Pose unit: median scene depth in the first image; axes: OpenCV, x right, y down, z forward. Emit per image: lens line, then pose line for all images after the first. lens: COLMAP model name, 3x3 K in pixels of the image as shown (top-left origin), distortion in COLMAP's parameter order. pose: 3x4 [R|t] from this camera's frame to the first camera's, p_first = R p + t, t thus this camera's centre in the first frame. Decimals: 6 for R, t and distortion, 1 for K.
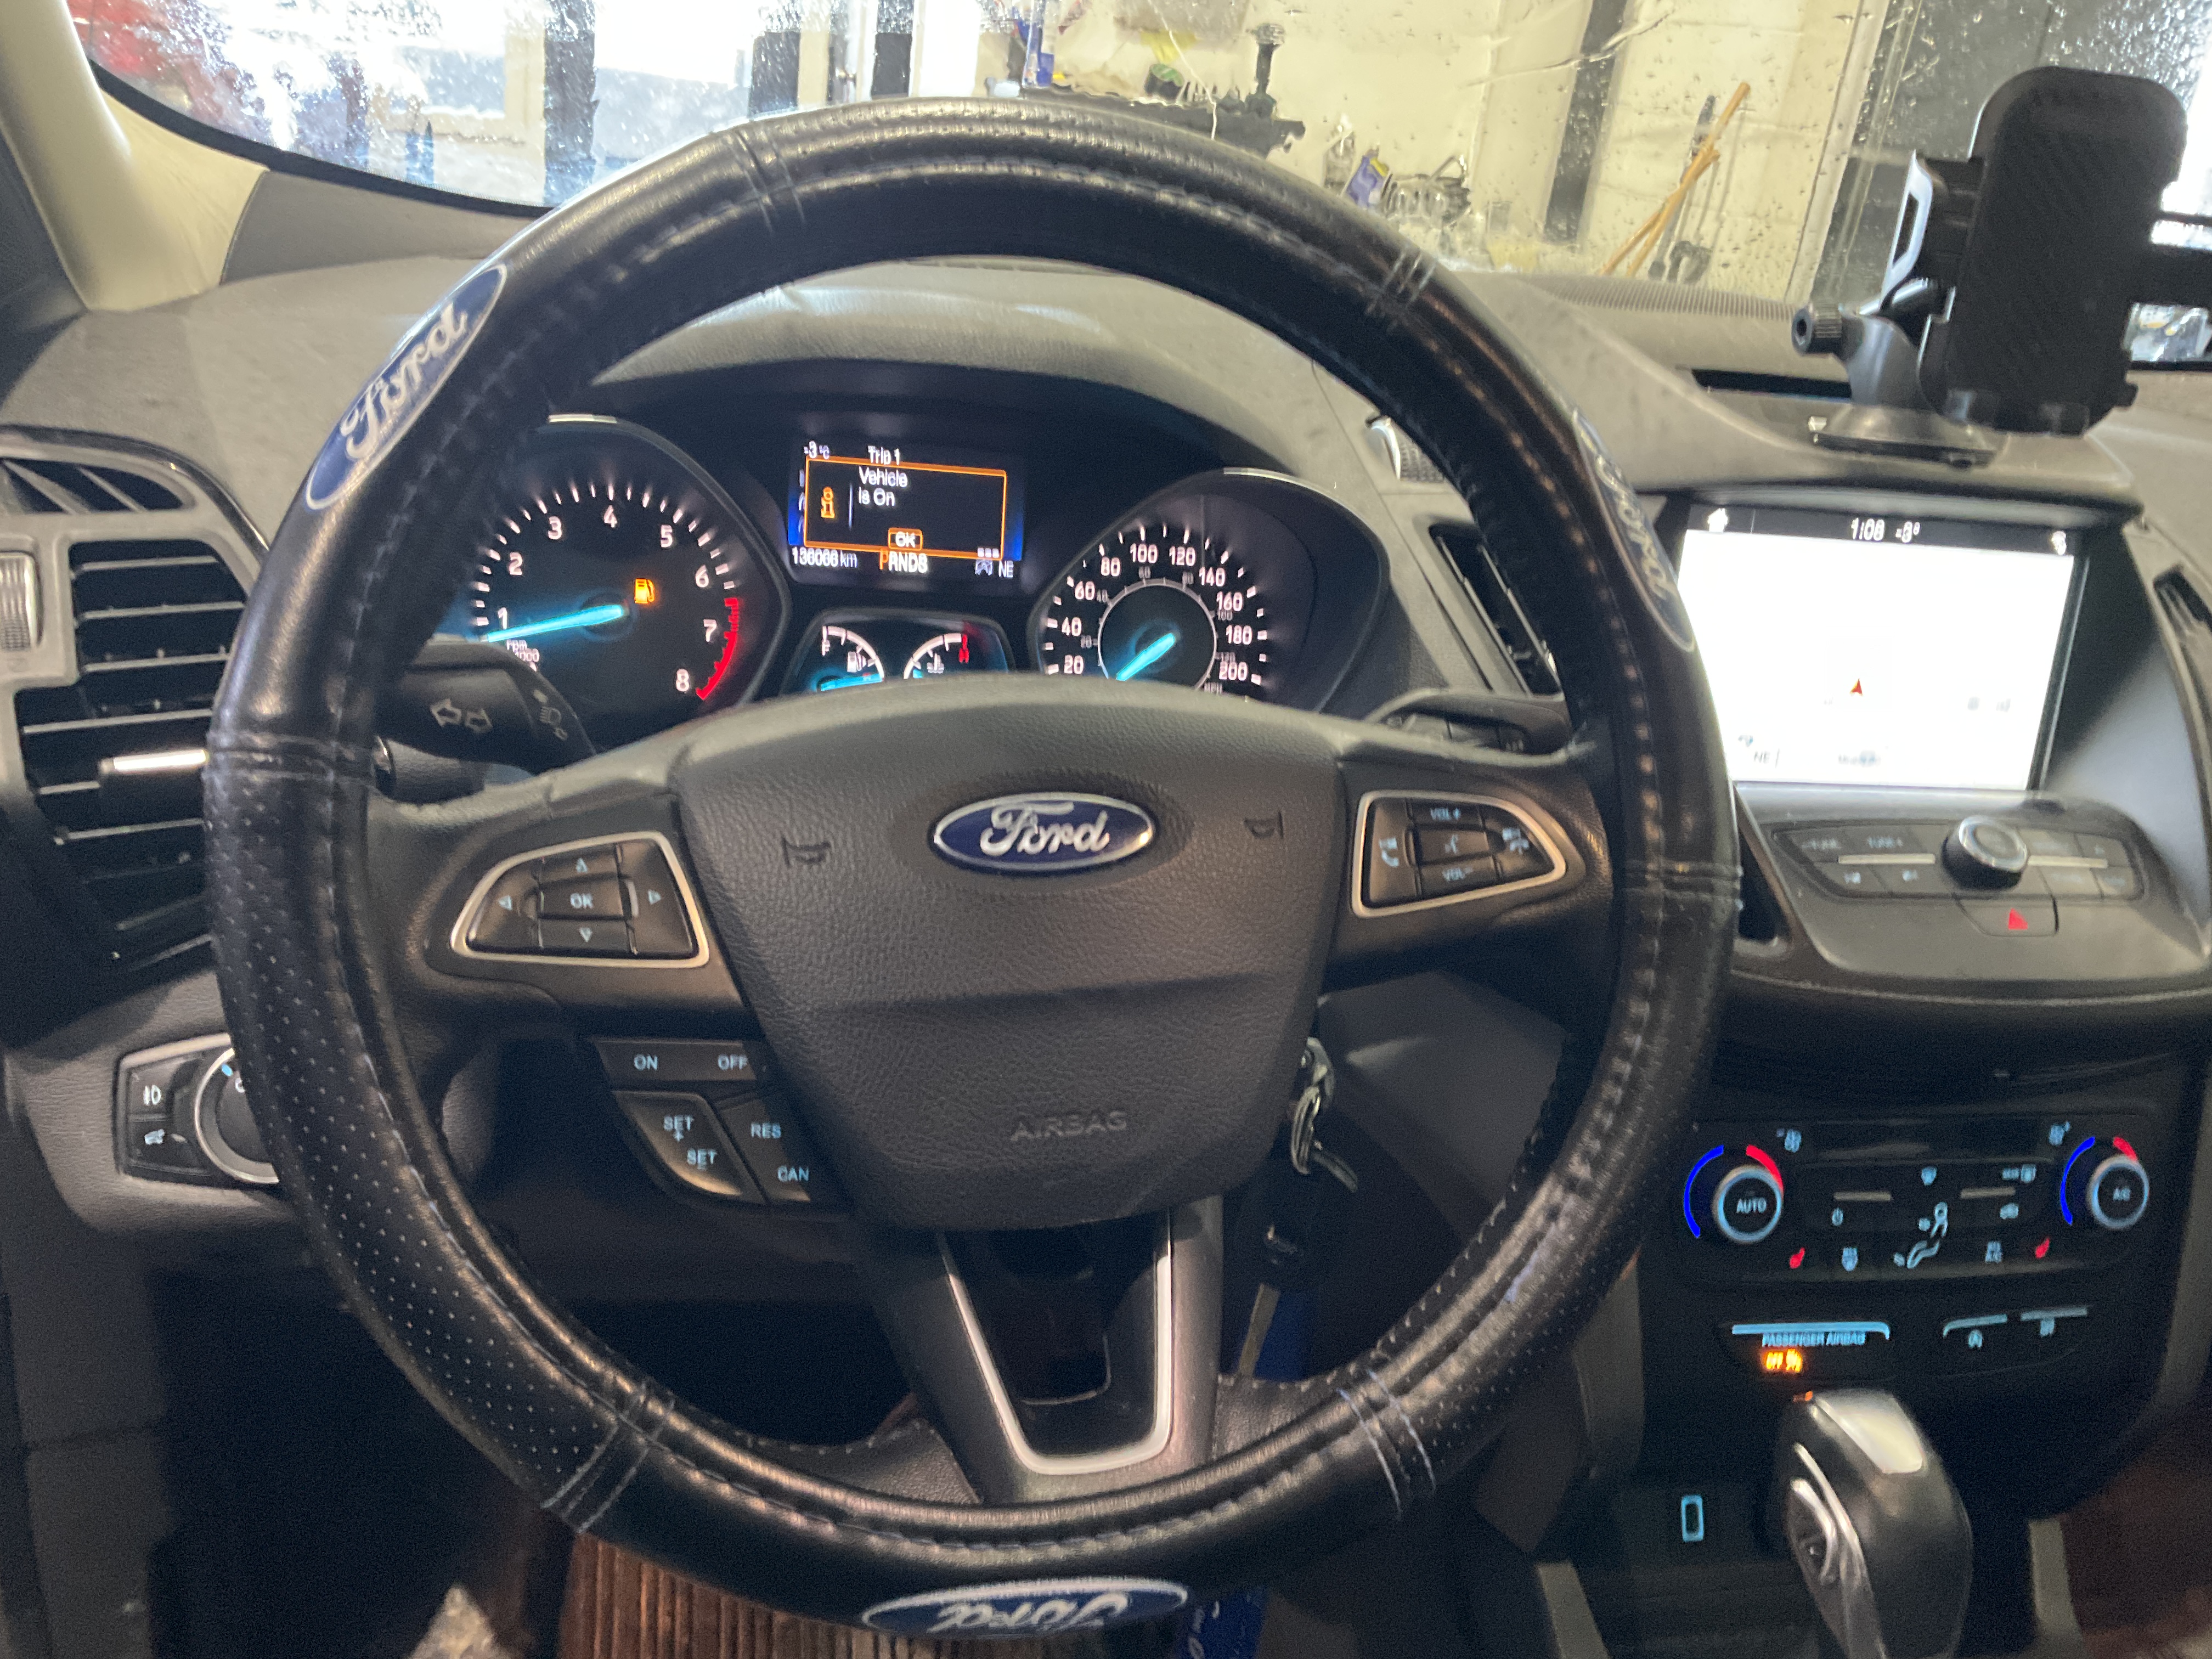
lens RADIAL K [[1984.1, 0, 1106.0], [0, 1984.1, 829.5], [0, 0, 1]] dist [0.109157, -0.299778]
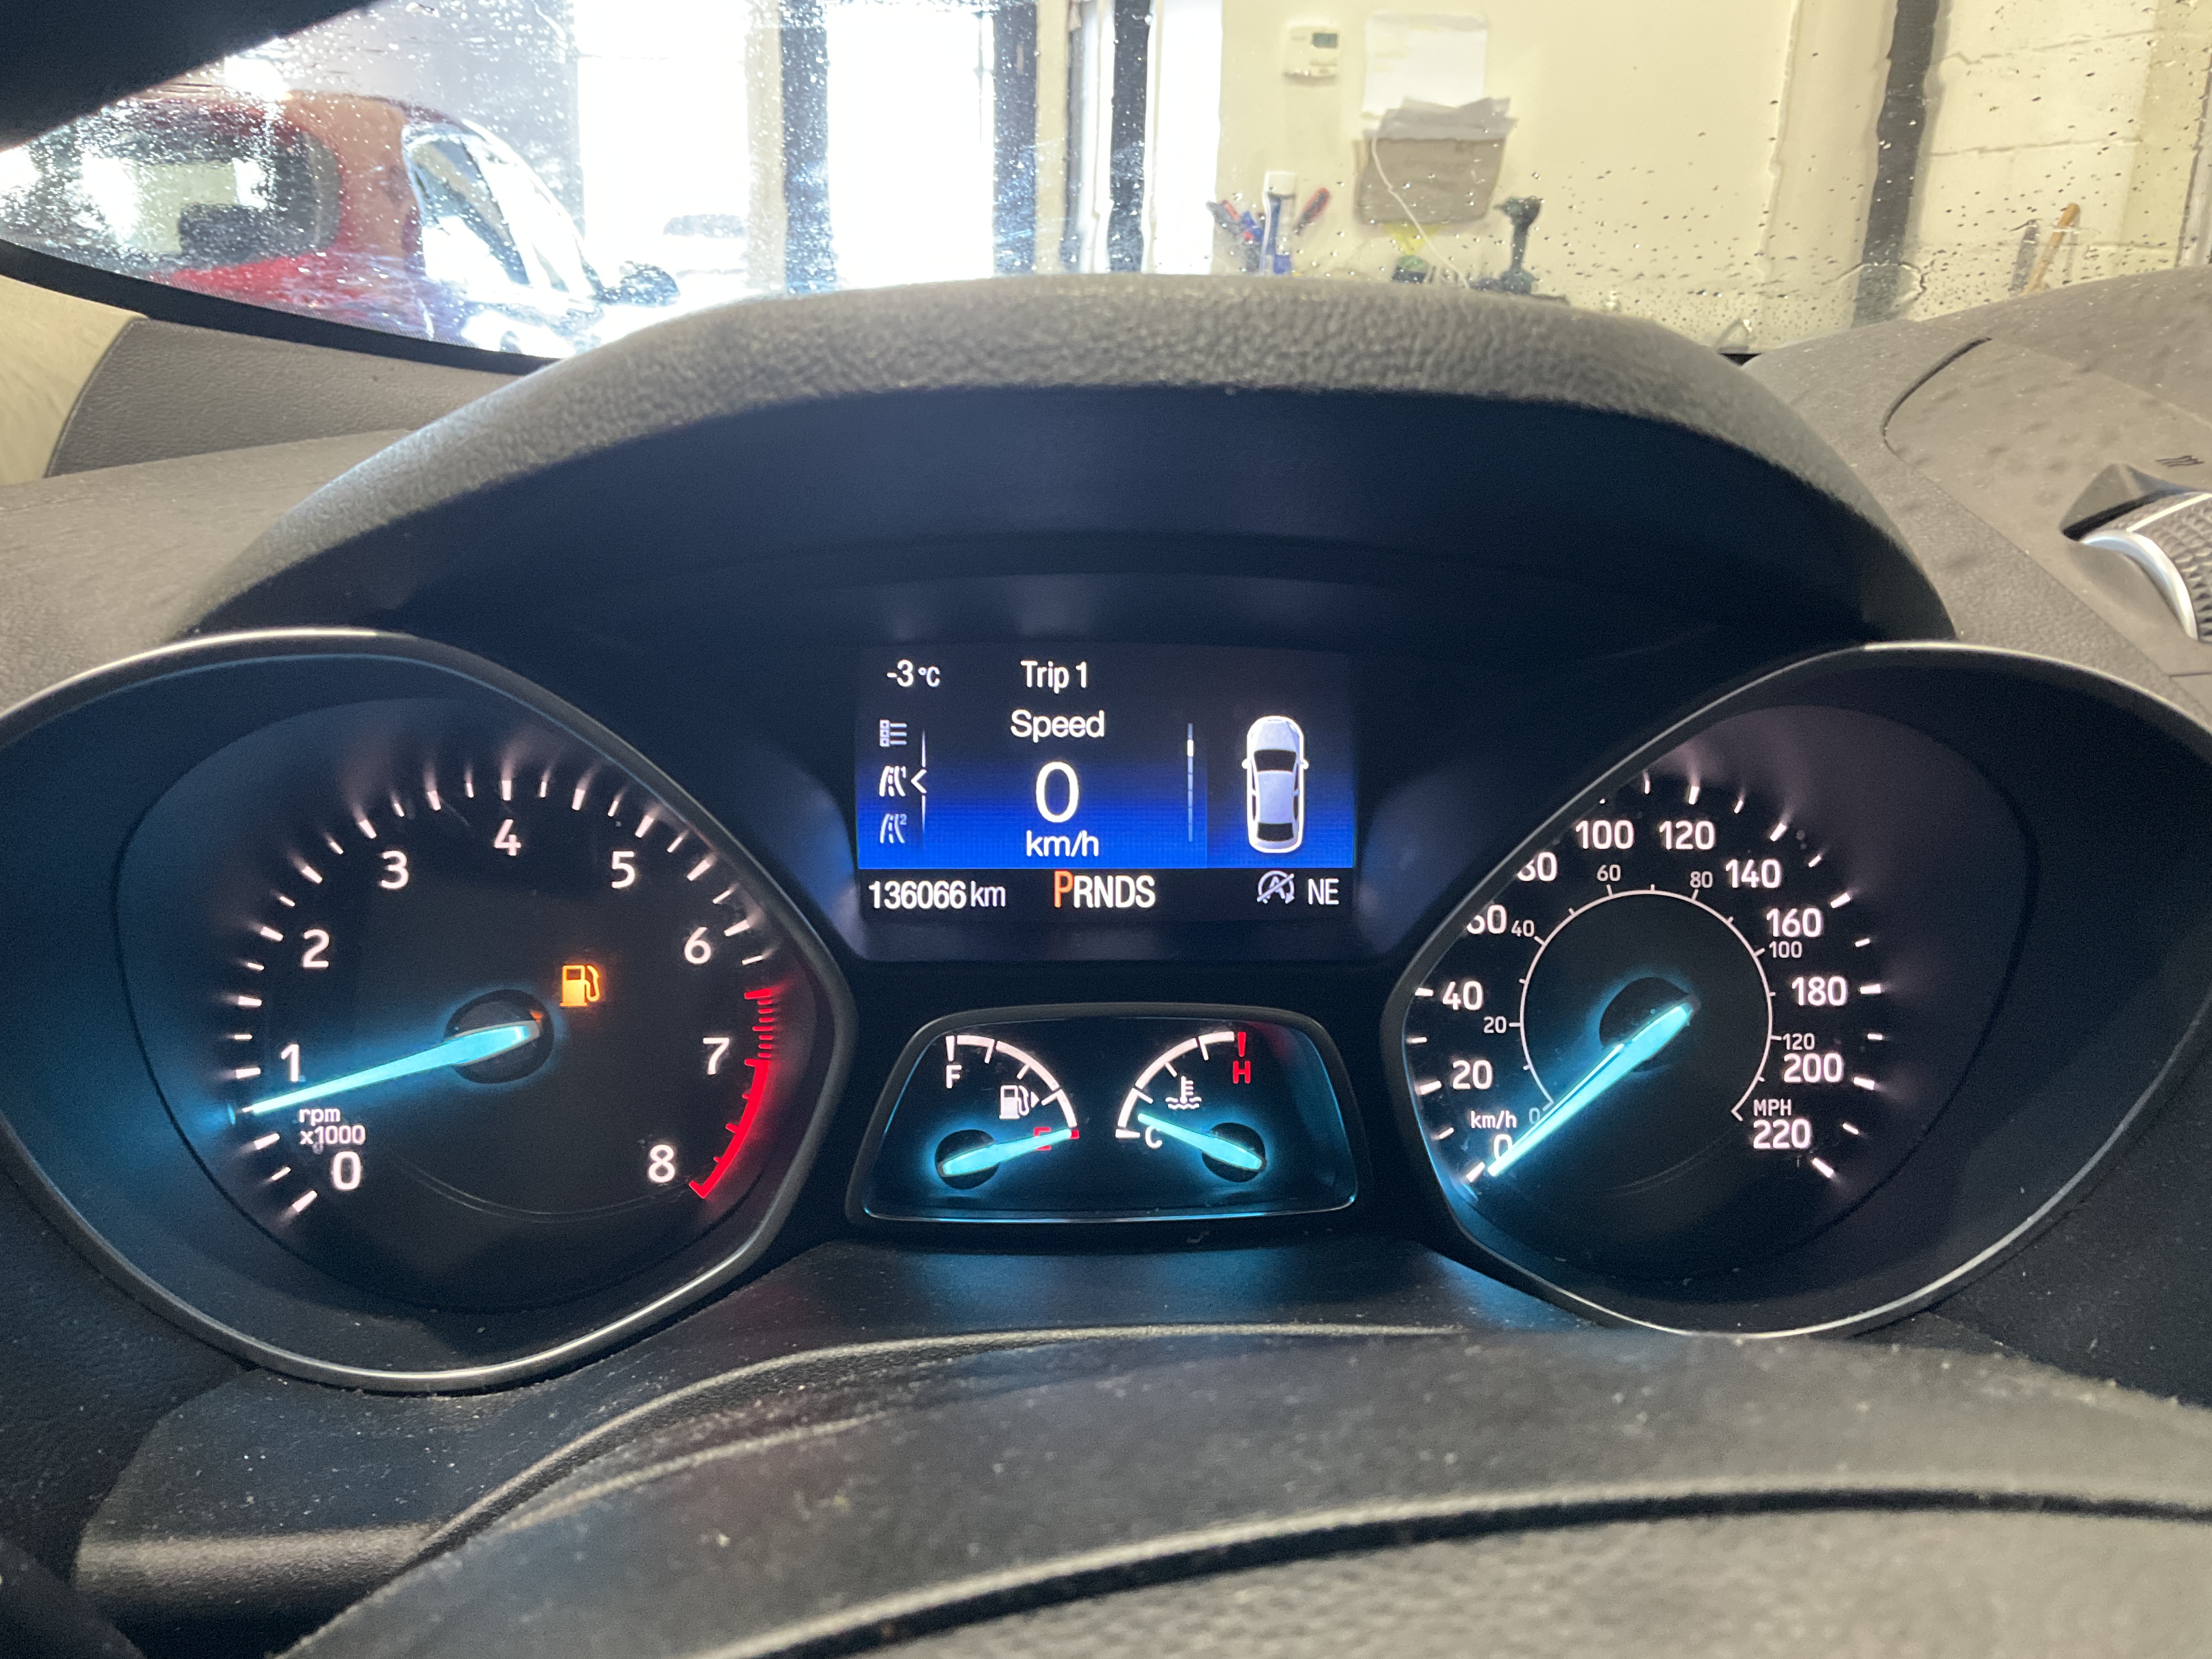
lens RADIAL K [[1912.5, 0, 1106.0], [0, 1912.5, 829.5], [0, 0, 1]] dist [-0.010085, -0.020900]
pose [[0.989062, -0.061499, -0.134068, -0.038780], [0.047032, 0.992981, -0.108520, -0.097466], [0.139801, 0.101028, 0.985012, 0.541074]]
